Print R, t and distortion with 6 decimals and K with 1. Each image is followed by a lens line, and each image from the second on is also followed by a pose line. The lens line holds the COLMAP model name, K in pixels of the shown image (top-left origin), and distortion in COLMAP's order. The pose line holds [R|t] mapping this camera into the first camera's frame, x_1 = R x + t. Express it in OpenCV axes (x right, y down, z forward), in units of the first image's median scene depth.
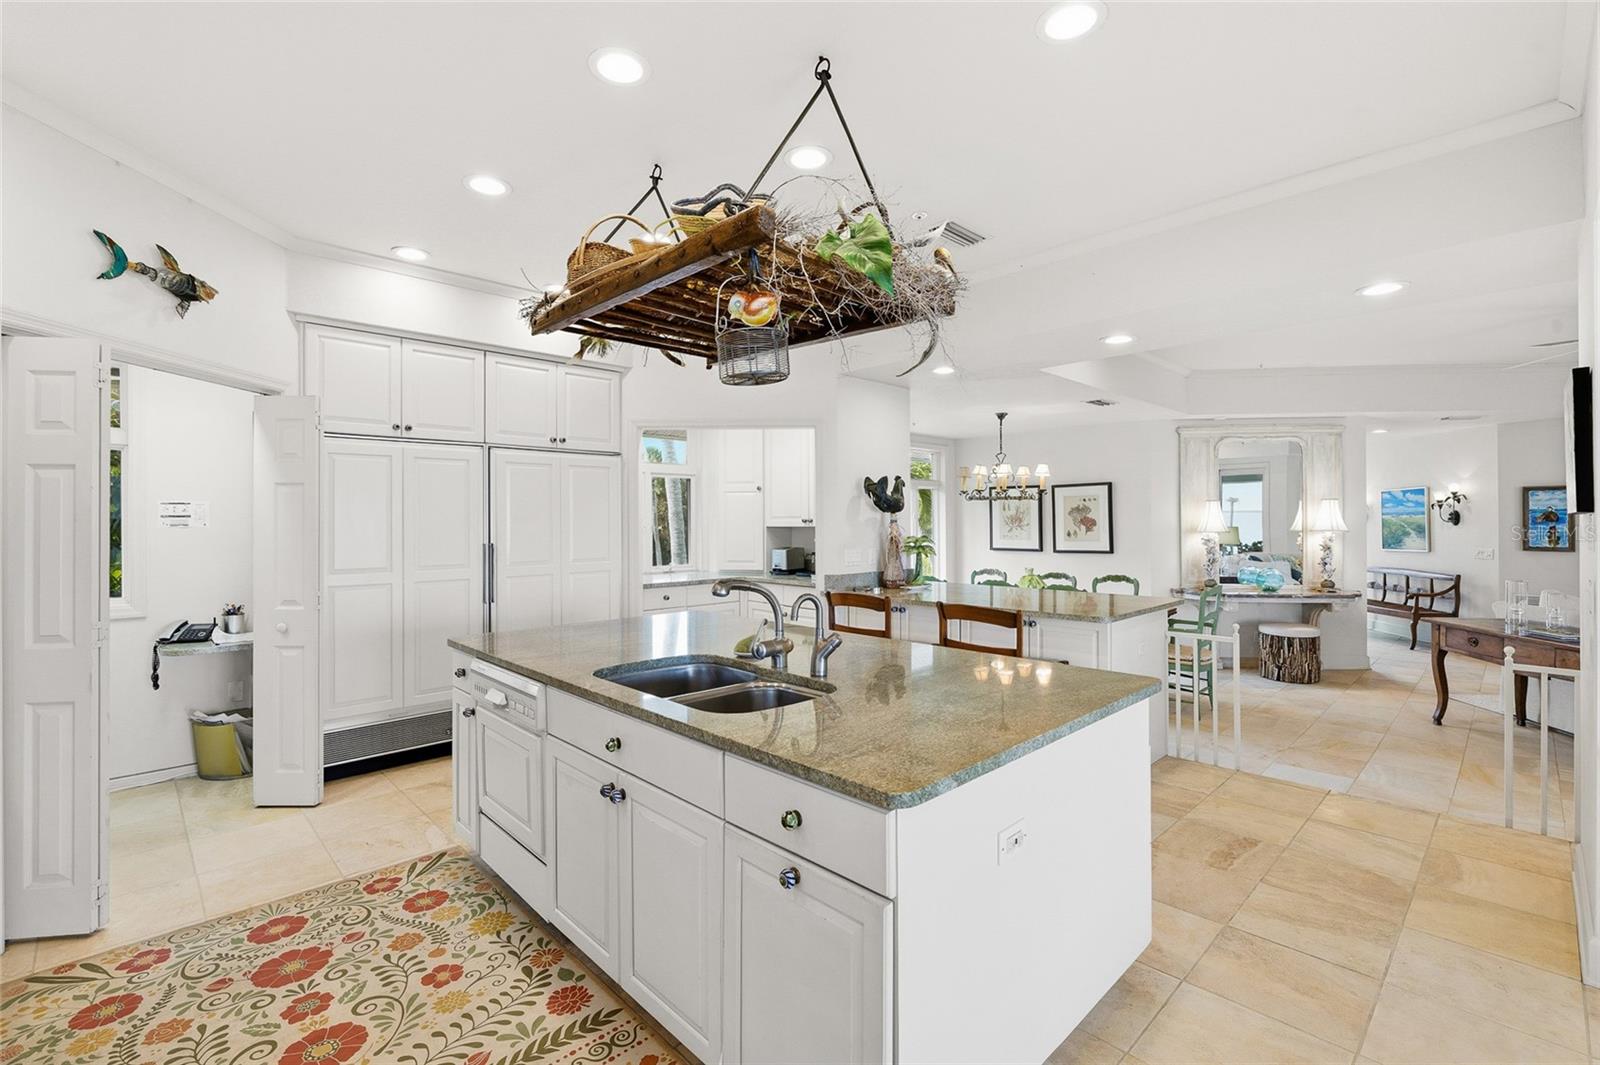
lens RADIAL K [[708.5, 0, 801.6], [0, 708.5, 521.1], [0, 0, 1]] dist [-0.010429, 0.001620]
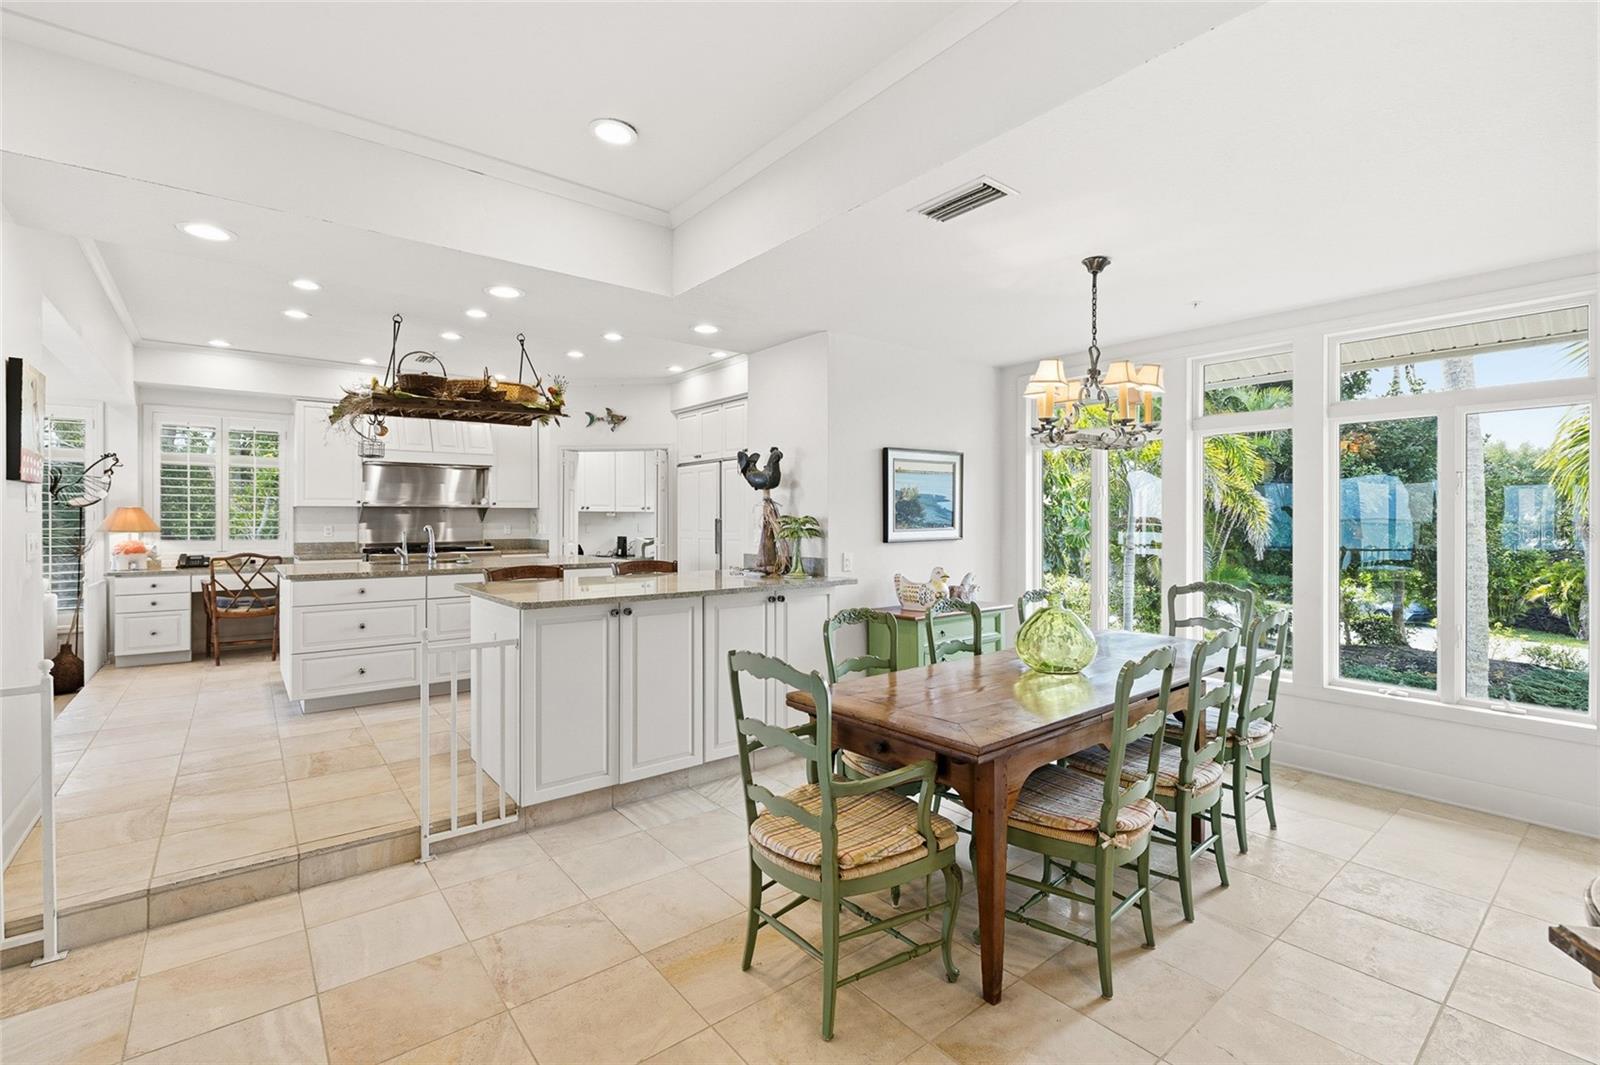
lens RADIAL K [[708.5, 0, 800.6], [0, 708.5, 527.2], [0, 0, 1]] dist [-0.010429, 0.001620]
pose [[-0.091028, 0.015327, -0.995730, 1.214005], [0.000148, 0.999882, 0.015377, 0.025992], [0.995848, 0.001253, -0.091019, 1.348035]]
